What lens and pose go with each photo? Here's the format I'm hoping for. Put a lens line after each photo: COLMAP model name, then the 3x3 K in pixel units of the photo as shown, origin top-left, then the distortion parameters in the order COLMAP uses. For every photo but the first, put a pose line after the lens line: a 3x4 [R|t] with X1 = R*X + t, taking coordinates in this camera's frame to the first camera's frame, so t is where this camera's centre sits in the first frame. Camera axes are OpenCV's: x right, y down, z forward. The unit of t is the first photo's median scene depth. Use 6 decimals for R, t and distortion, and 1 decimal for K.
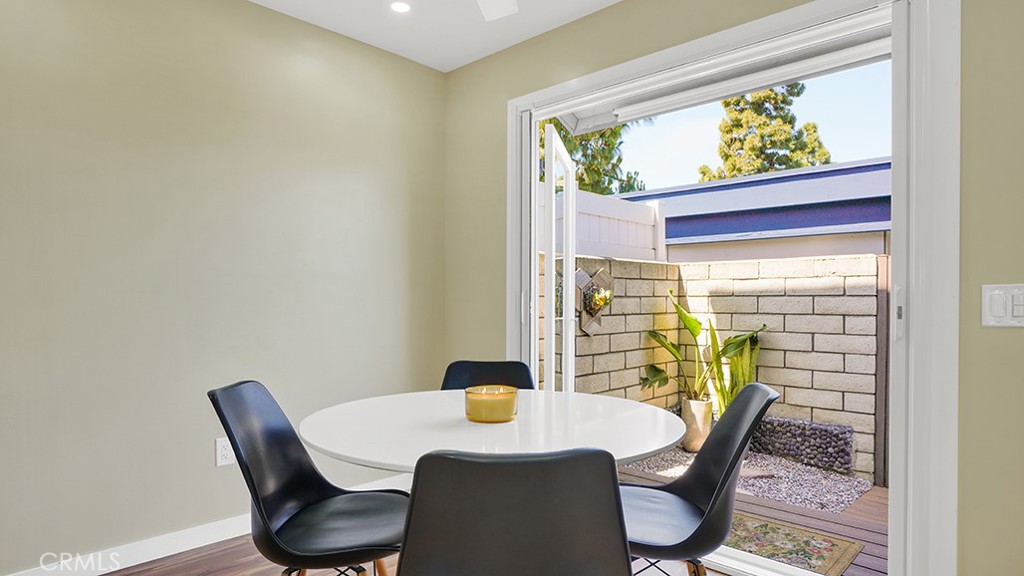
lens RADIAL K [[593.9, 0, 515.2], [0, 593.9, 311.9], [0, 0, 1]] dist [-0.015455, 0.001053]
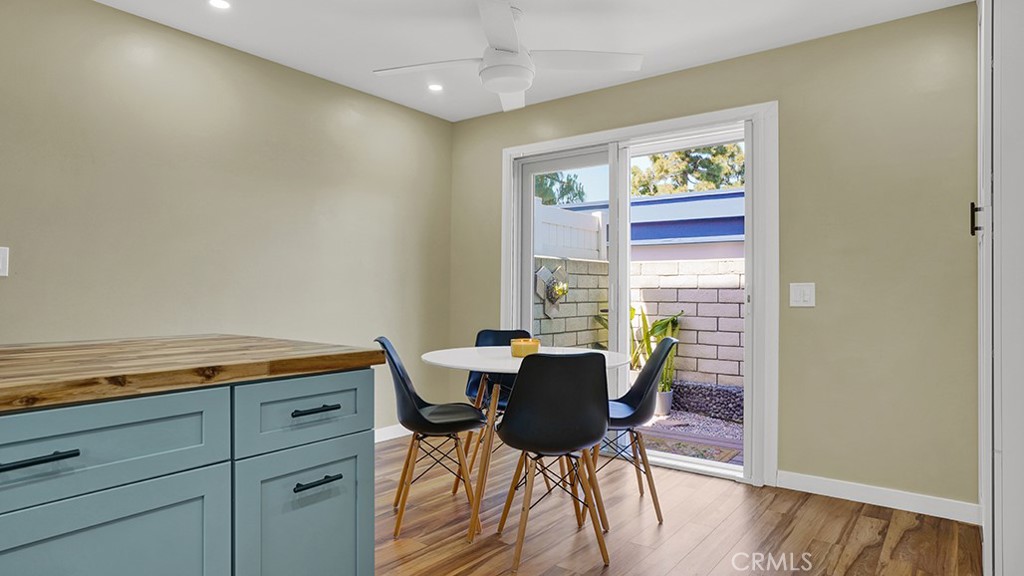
lens RADIAL K [[605.1, 0, 512.0], [0, 605.1, 288.0], [0, 0, 1]] dist [-0.022168, 0.000278]
pose [[0.994043, 0.007437, 0.108734, -0.092966], [-0.004731, 0.999673, -0.025119, 0.006580], [-0.108885, 0.024455, 0.993753, -0.271139]]
